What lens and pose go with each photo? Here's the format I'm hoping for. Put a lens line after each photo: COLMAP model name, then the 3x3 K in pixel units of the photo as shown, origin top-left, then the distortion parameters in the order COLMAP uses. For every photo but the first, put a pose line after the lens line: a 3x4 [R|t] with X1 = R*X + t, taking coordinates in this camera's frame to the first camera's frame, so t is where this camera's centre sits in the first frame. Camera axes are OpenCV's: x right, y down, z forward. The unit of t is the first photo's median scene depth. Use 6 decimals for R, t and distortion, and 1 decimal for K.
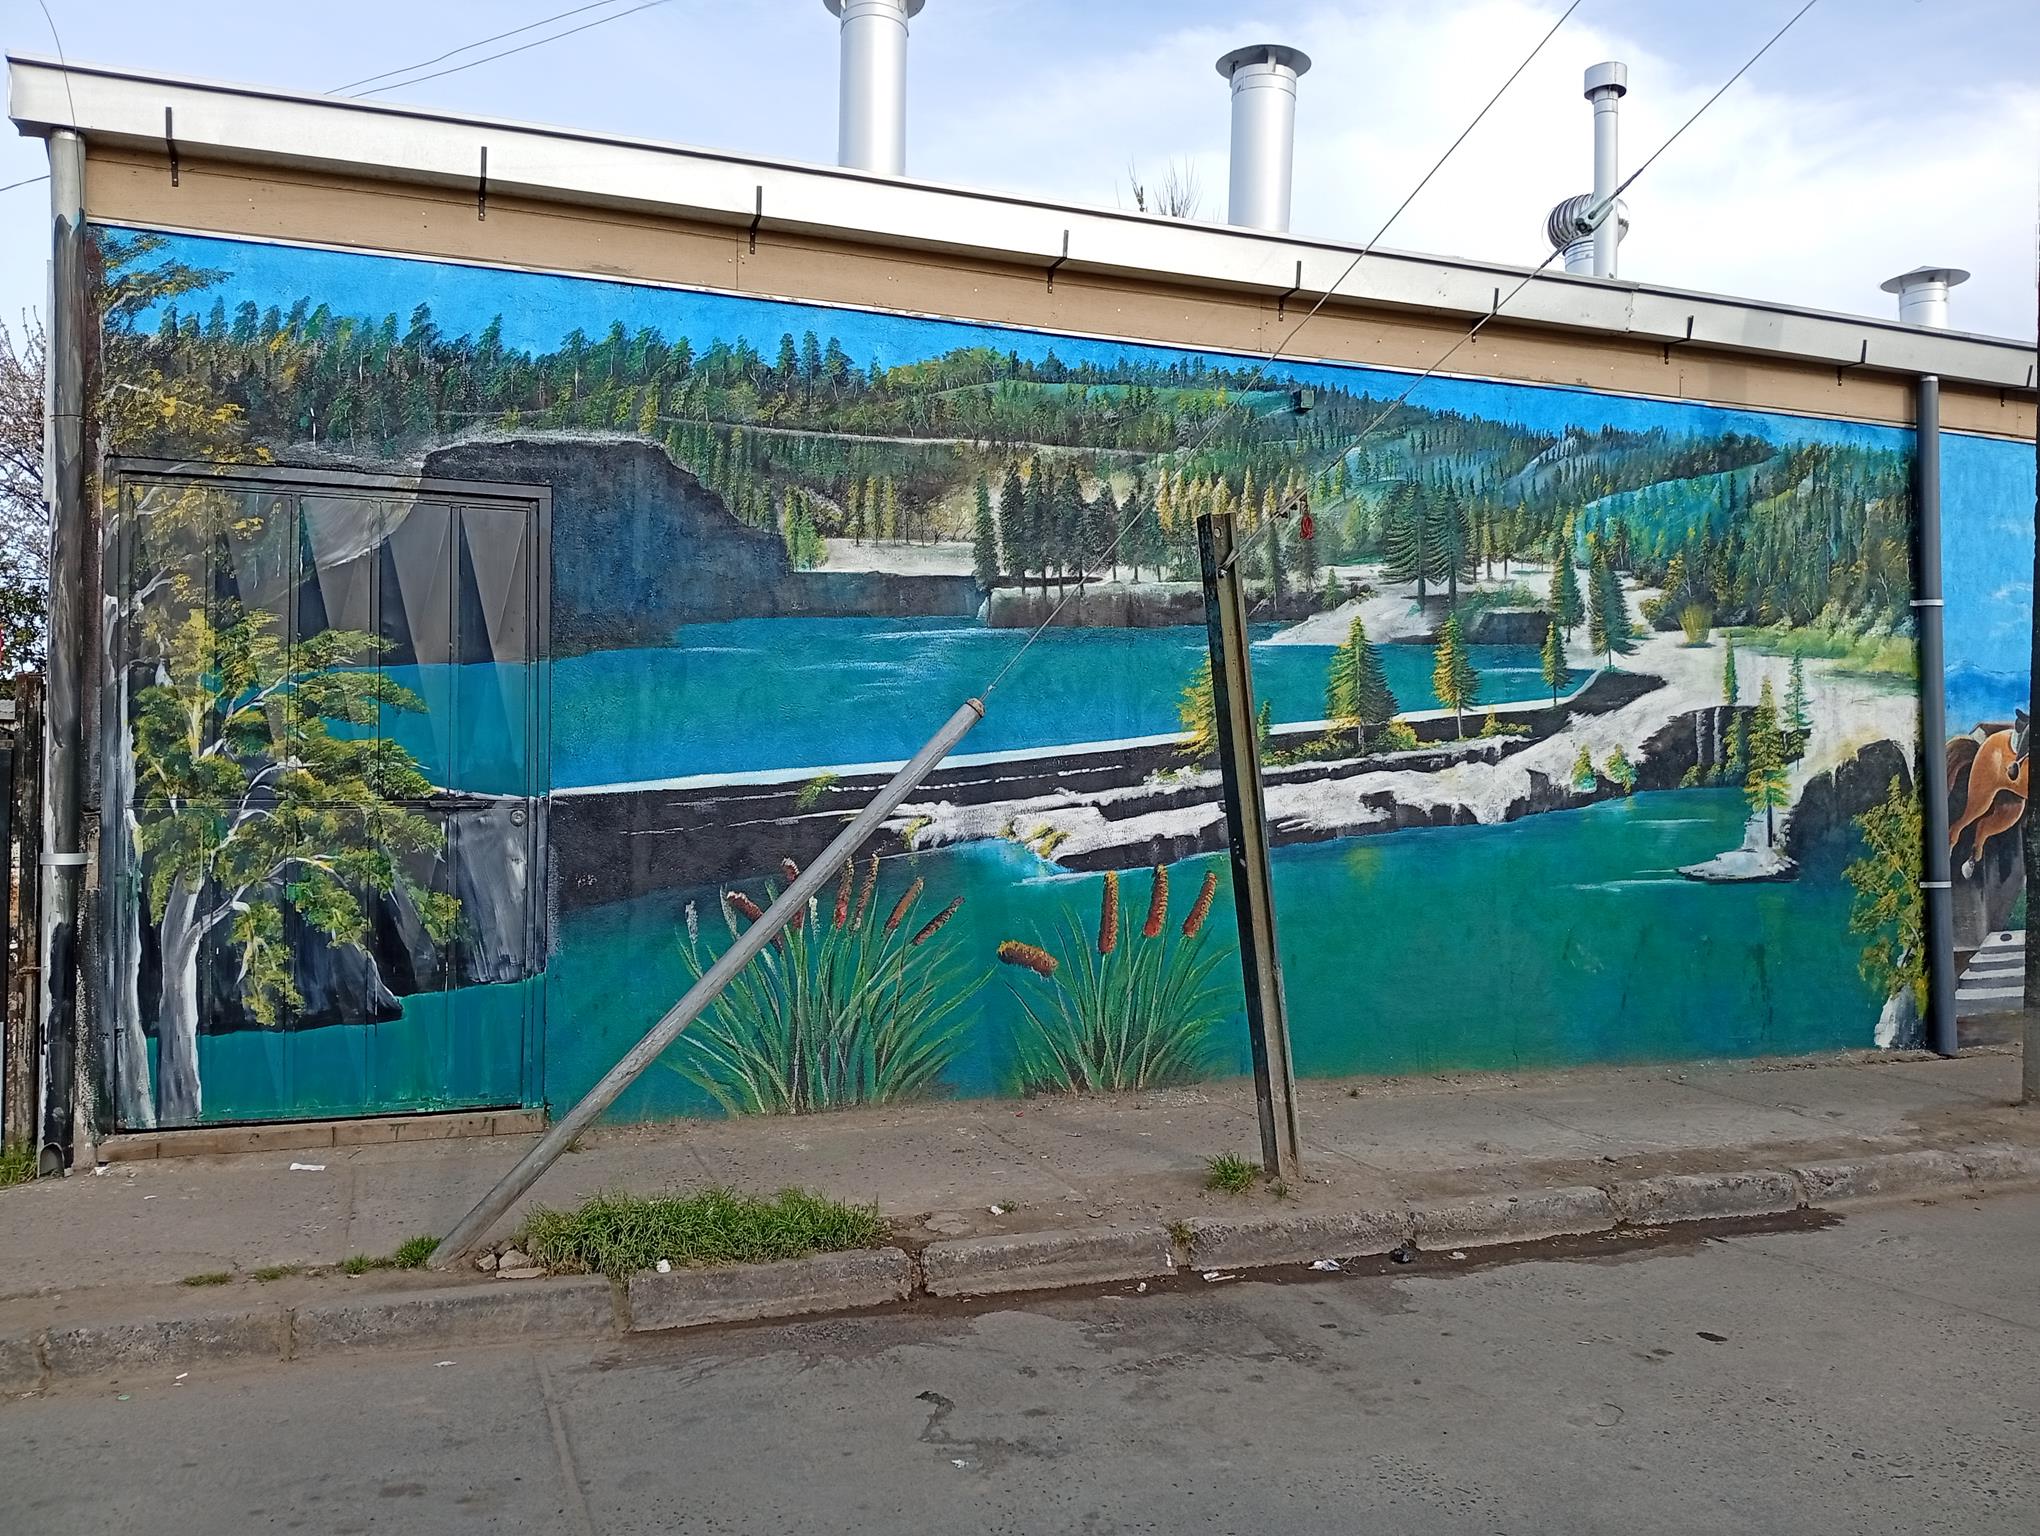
lens RADIAL K [[1560.7, 0, 1010.0], [0, 1560.7, 752.0], [0, 0, 1]] dist [0.109745, -0.216043]
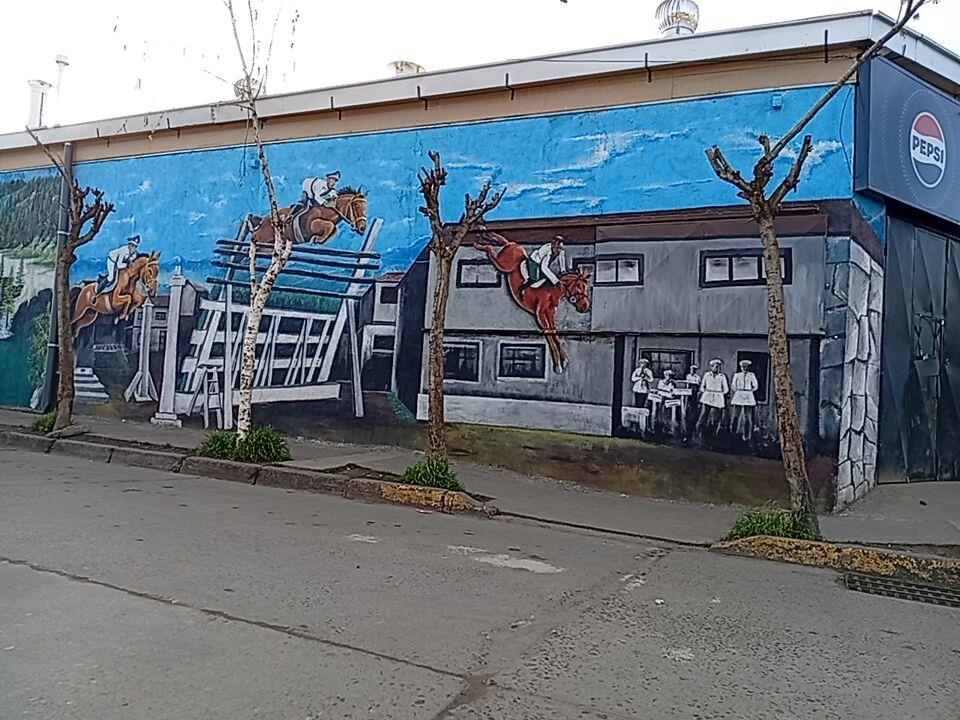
lens RADIAL K [[722.3, 0, 482.1], [0, 722.3, 353.2], [0, 0, 1]] dist [0.114073, -0.217987]
pose [[0.711352, 0.005637, -0.702814, 2.508526], [-0.042419, 0.998489, -0.034927, 0.144422], [0.701555, 0.054658, 0.710516, 0.879532]]
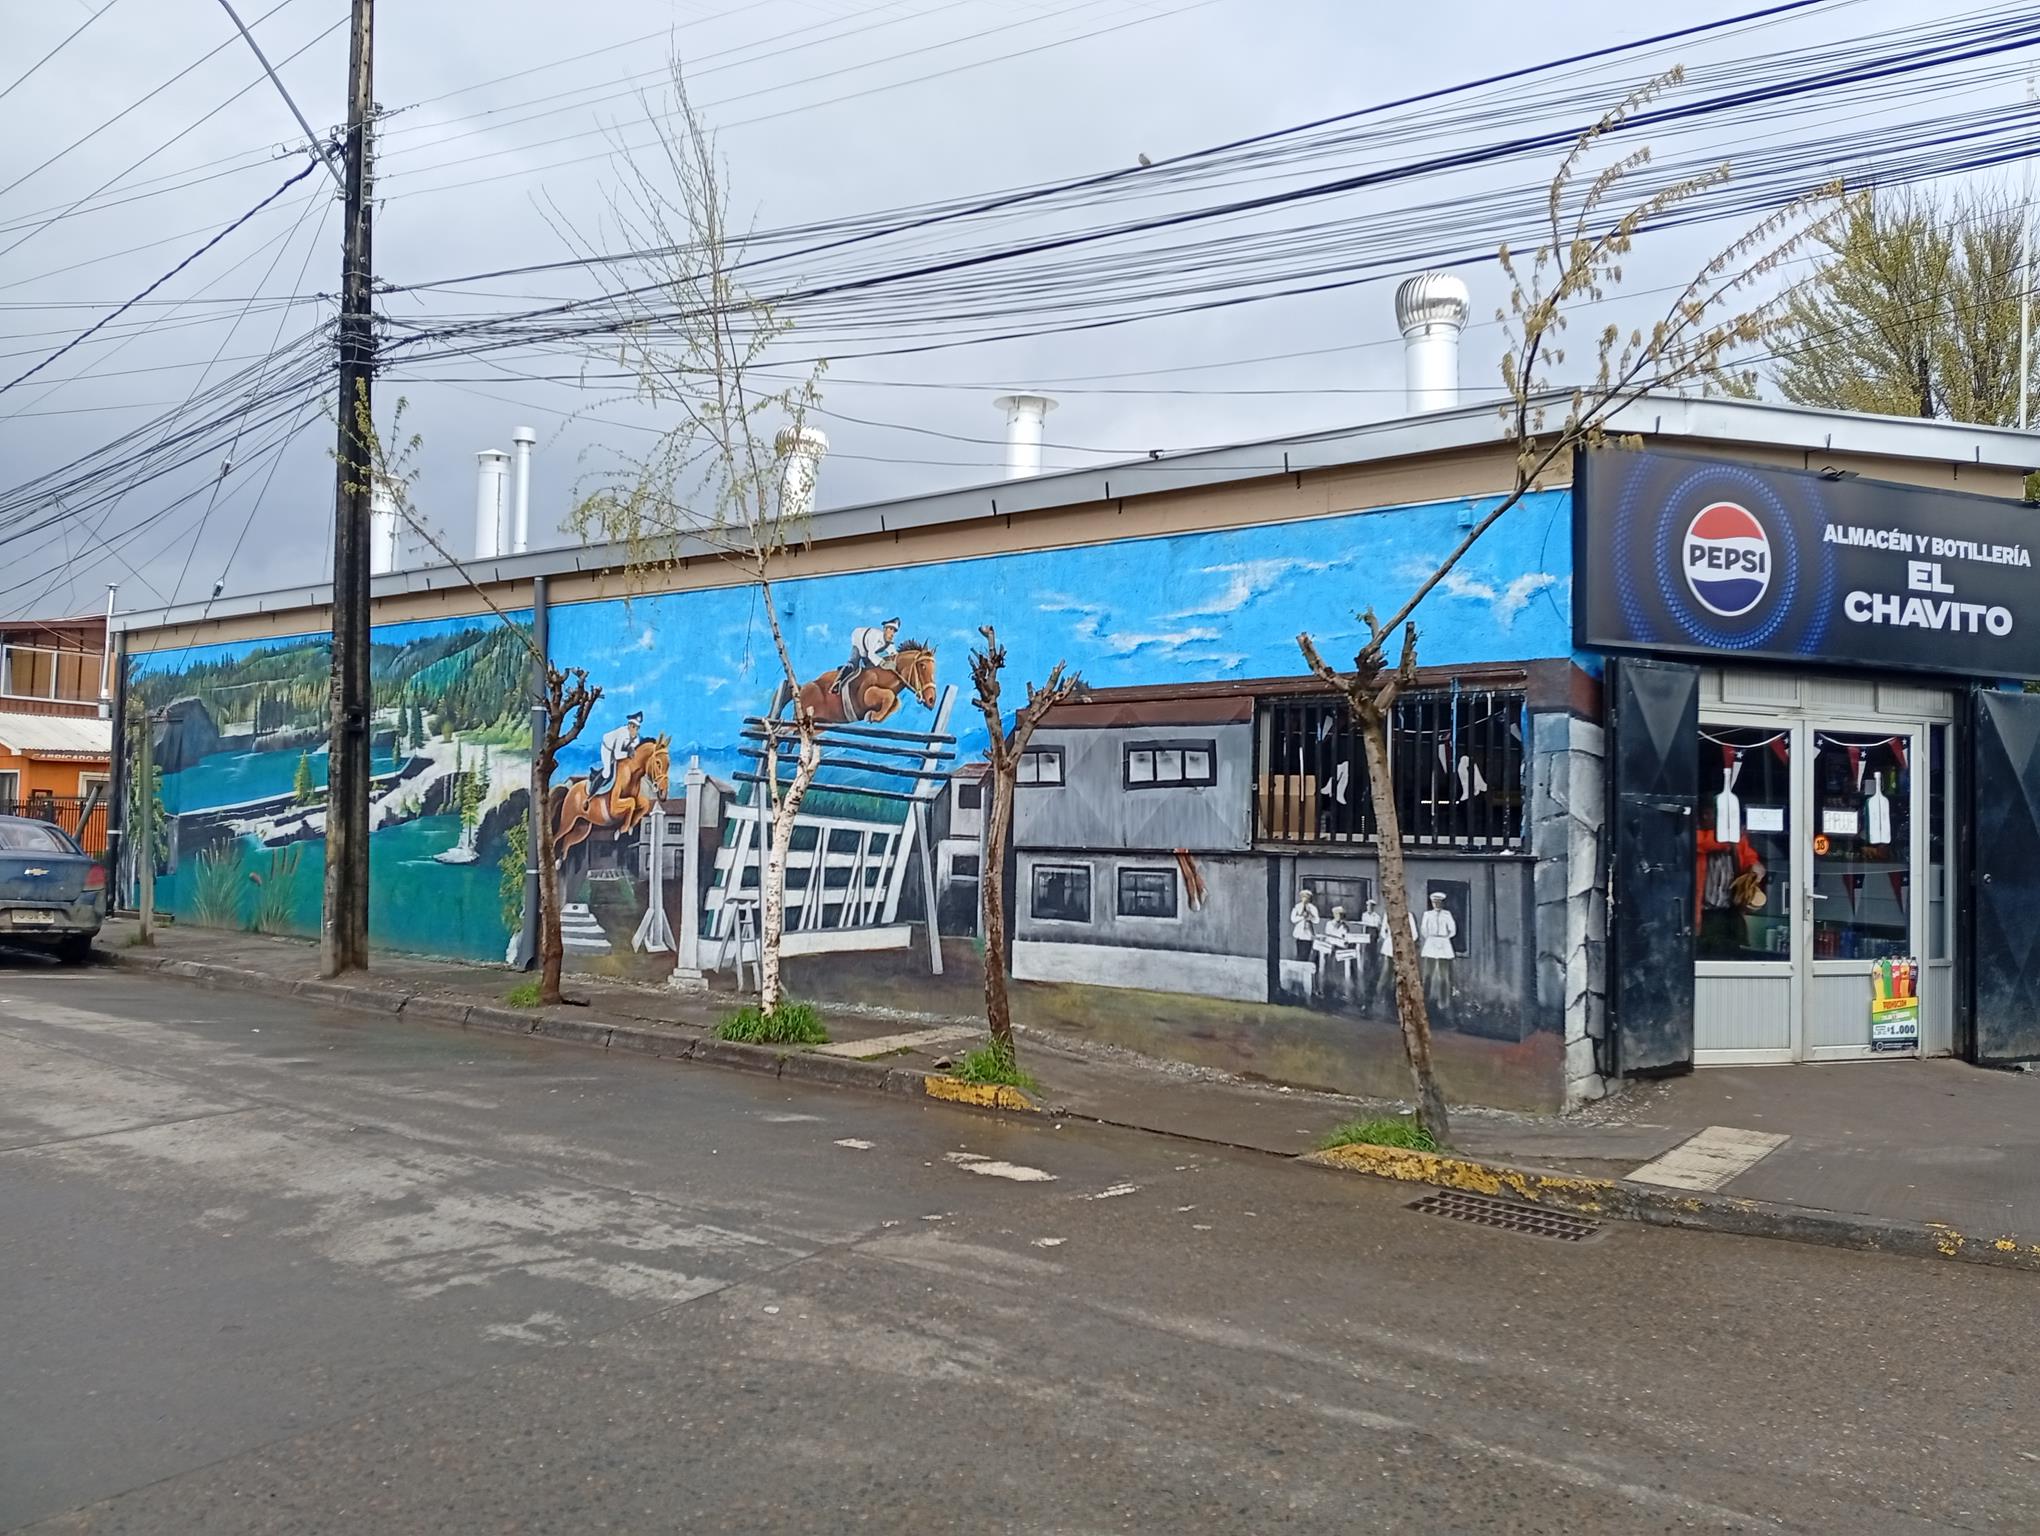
lens RADIAL K [[1529.7, 0, 1018.9], [0, 1529.7, 752.9], [0, 0, 1]] dist [0.137877, -0.271766]
pose [[0.536037, -0.037309, -0.843370, 3.071806], [0.001202, 0.999056, -0.043432, 0.038015], [0.844194, 0.022267, 0.535576, 0.724128]]
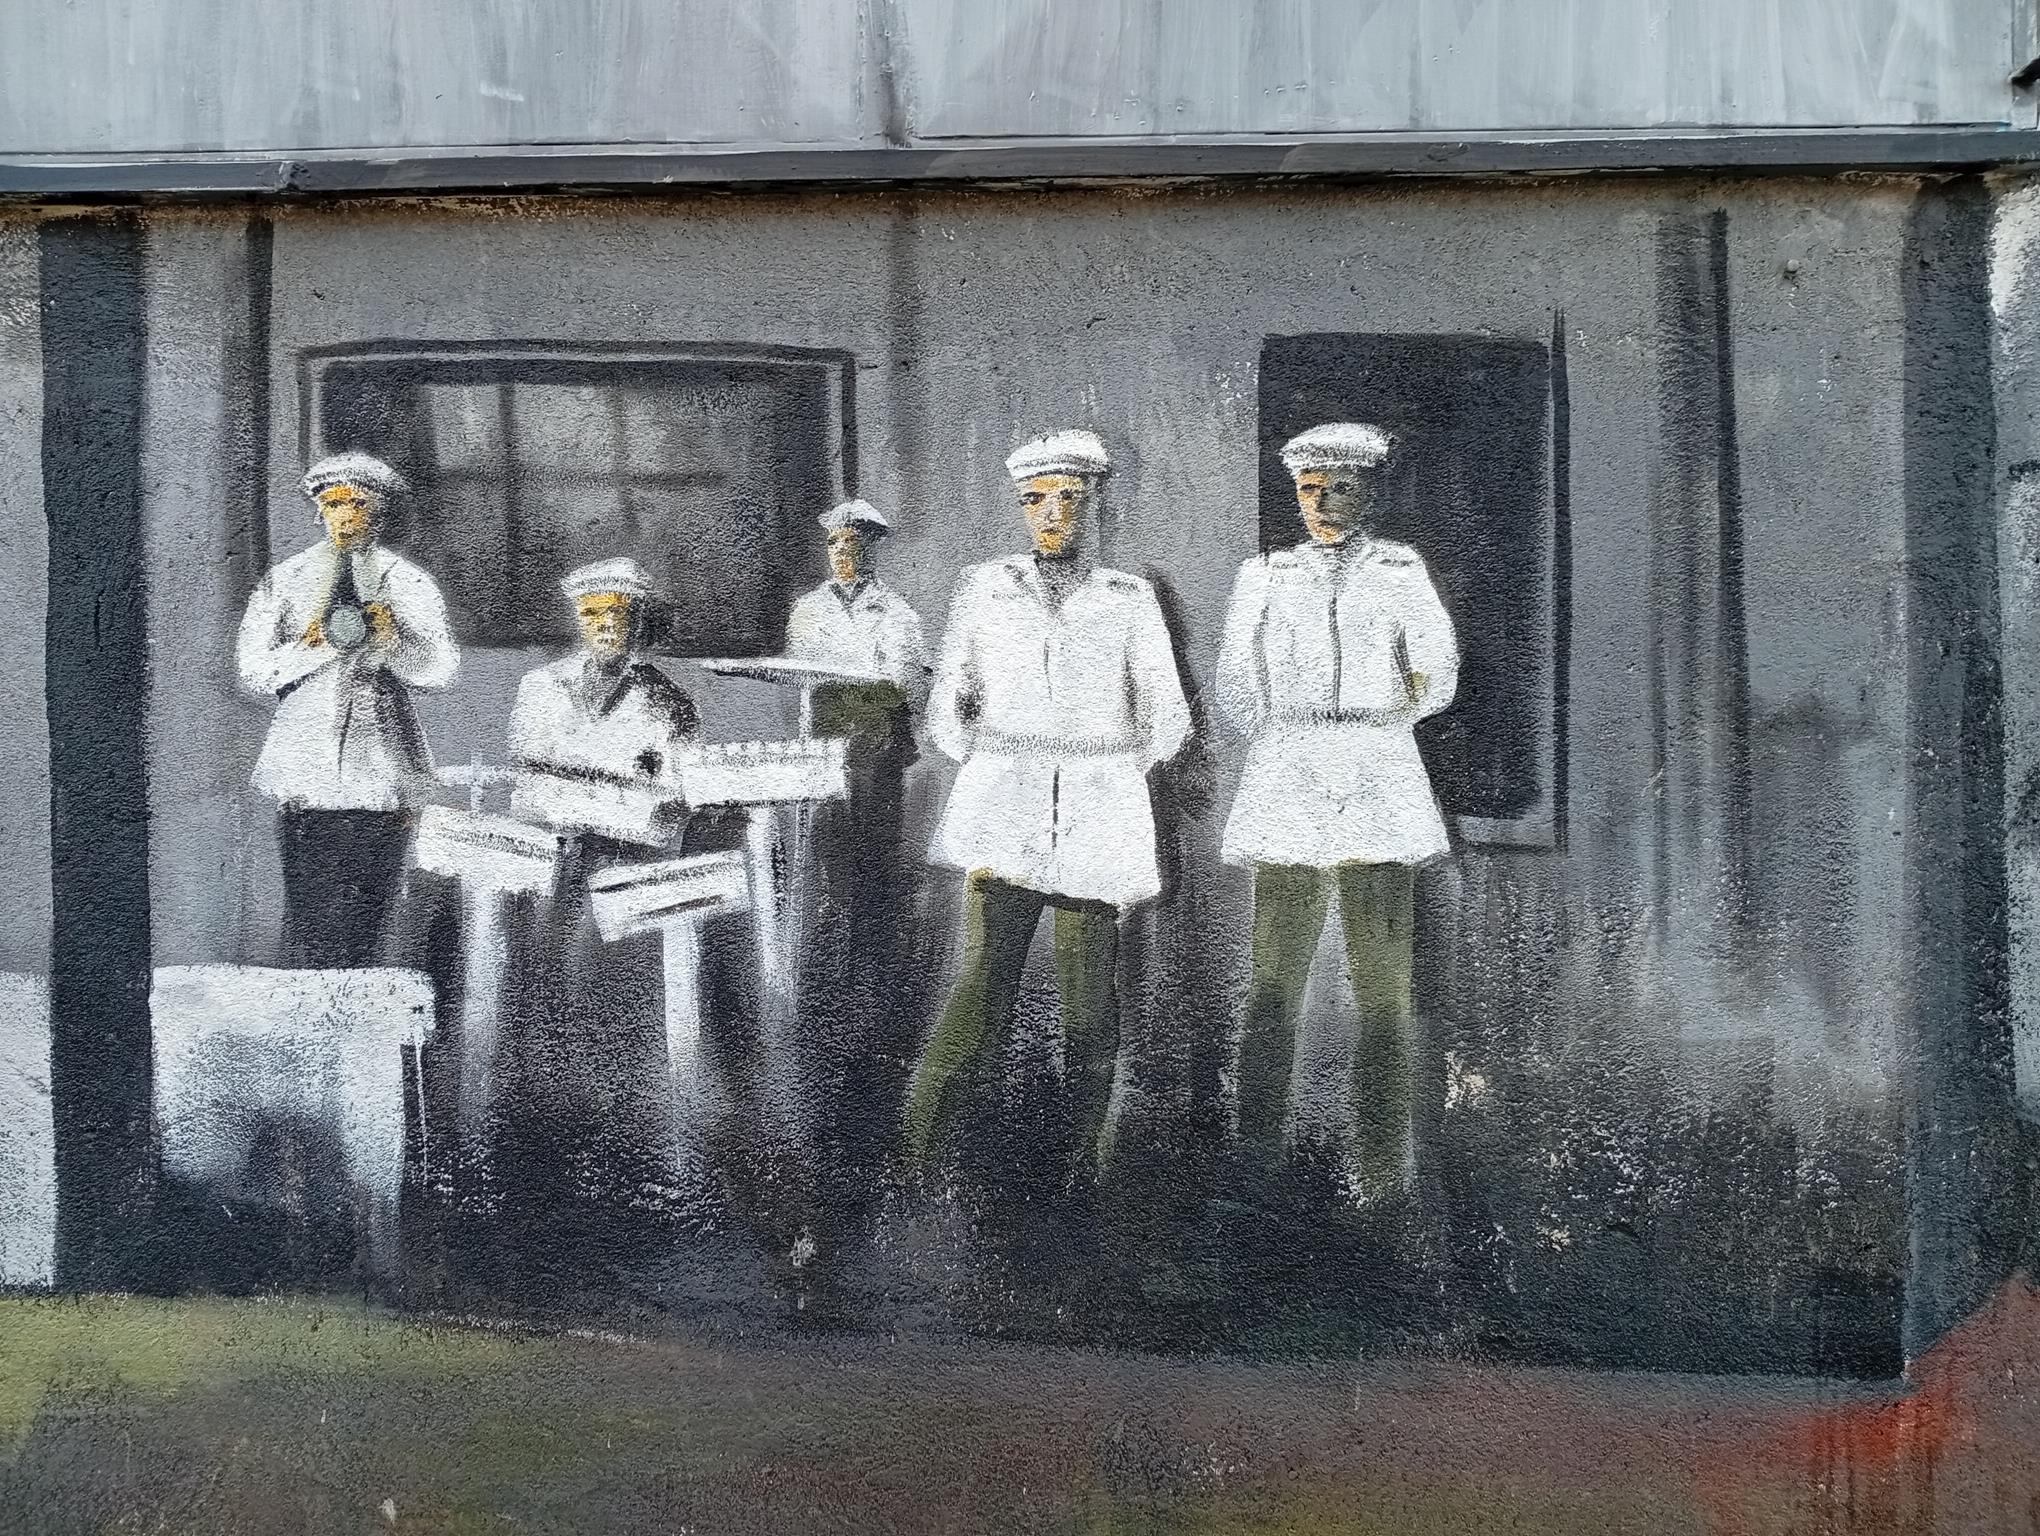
lens RADIAL K [[812.4, 0, 1021.9], [0, 812.4, 763.1], [0, 0, 1]] dist [0.029853, -0.015944]
pose [[0.939702, -0.006602, -0.341930, 2.074140], [0.015453, 0.999612, 0.023168, 0.147633], [0.341644, -0.027055, 0.939440, 1.692873]]
